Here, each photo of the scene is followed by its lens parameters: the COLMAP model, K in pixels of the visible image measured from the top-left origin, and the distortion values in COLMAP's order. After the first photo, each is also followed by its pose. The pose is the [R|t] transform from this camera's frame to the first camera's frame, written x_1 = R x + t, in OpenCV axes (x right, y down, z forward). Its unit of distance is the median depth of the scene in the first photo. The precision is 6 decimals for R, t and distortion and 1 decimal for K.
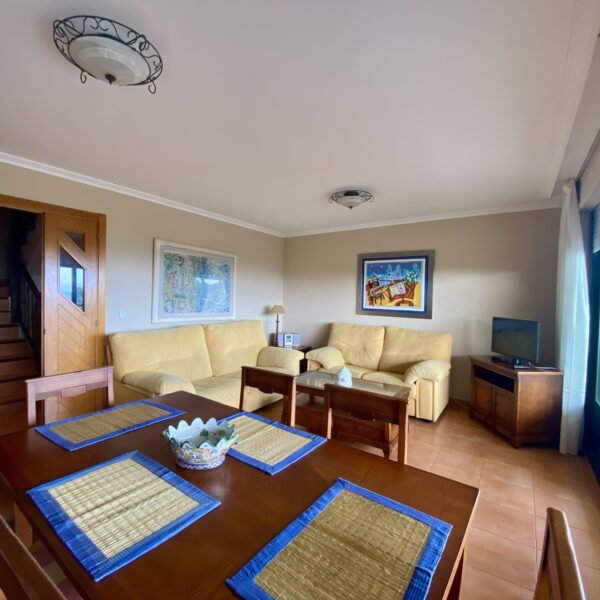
lens RADIAL K [[321.6, 0, 297.0], [0, 321.6, 299.8], [0, 0, 1]] dist [0.001219, -0.026868]
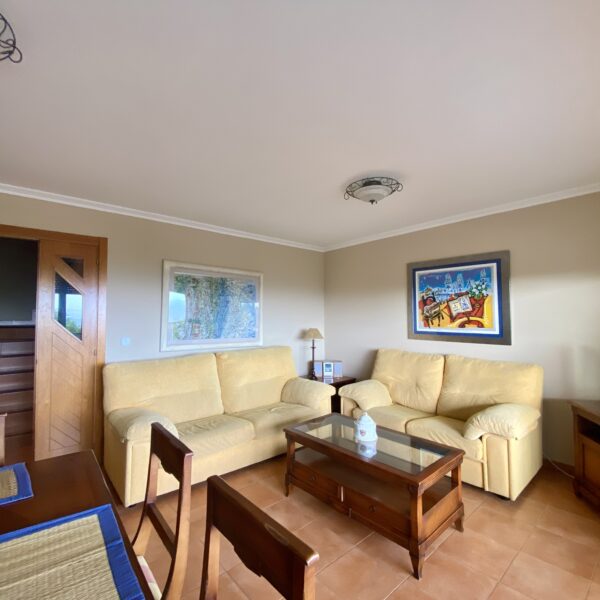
lens RADIAL K [[319.4, 0, 300.0], [0, 319.4, 300.0], [0, 0, 1]] dist [-0.021894, -0.001166]
pose [[0.965819, -0.038278, -0.256376, 0.149985], [0.021278, 0.997406, -0.068762, -0.002234], [0.258343, 0.060956, 0.964128, 0.187812]]
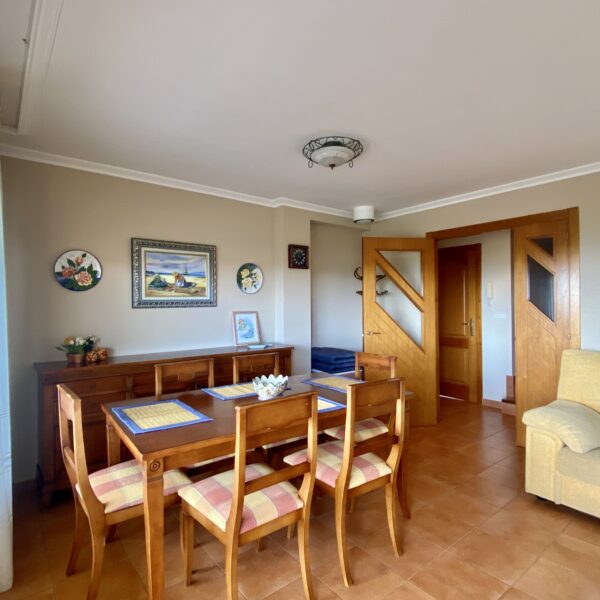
lens RADIAL K [[384.2, 0, 300.0], [0, 384.2, 300.0], [0, 0, 1]] dist [0.001356, 0.000205]
pose [[-0.289373, -0.034318, -0.956601, 0.430485], [-0.021324, 0.999340, -0.029401, 0.017144], [0.956979, 0.011890, -0.289914, 0.457617]]
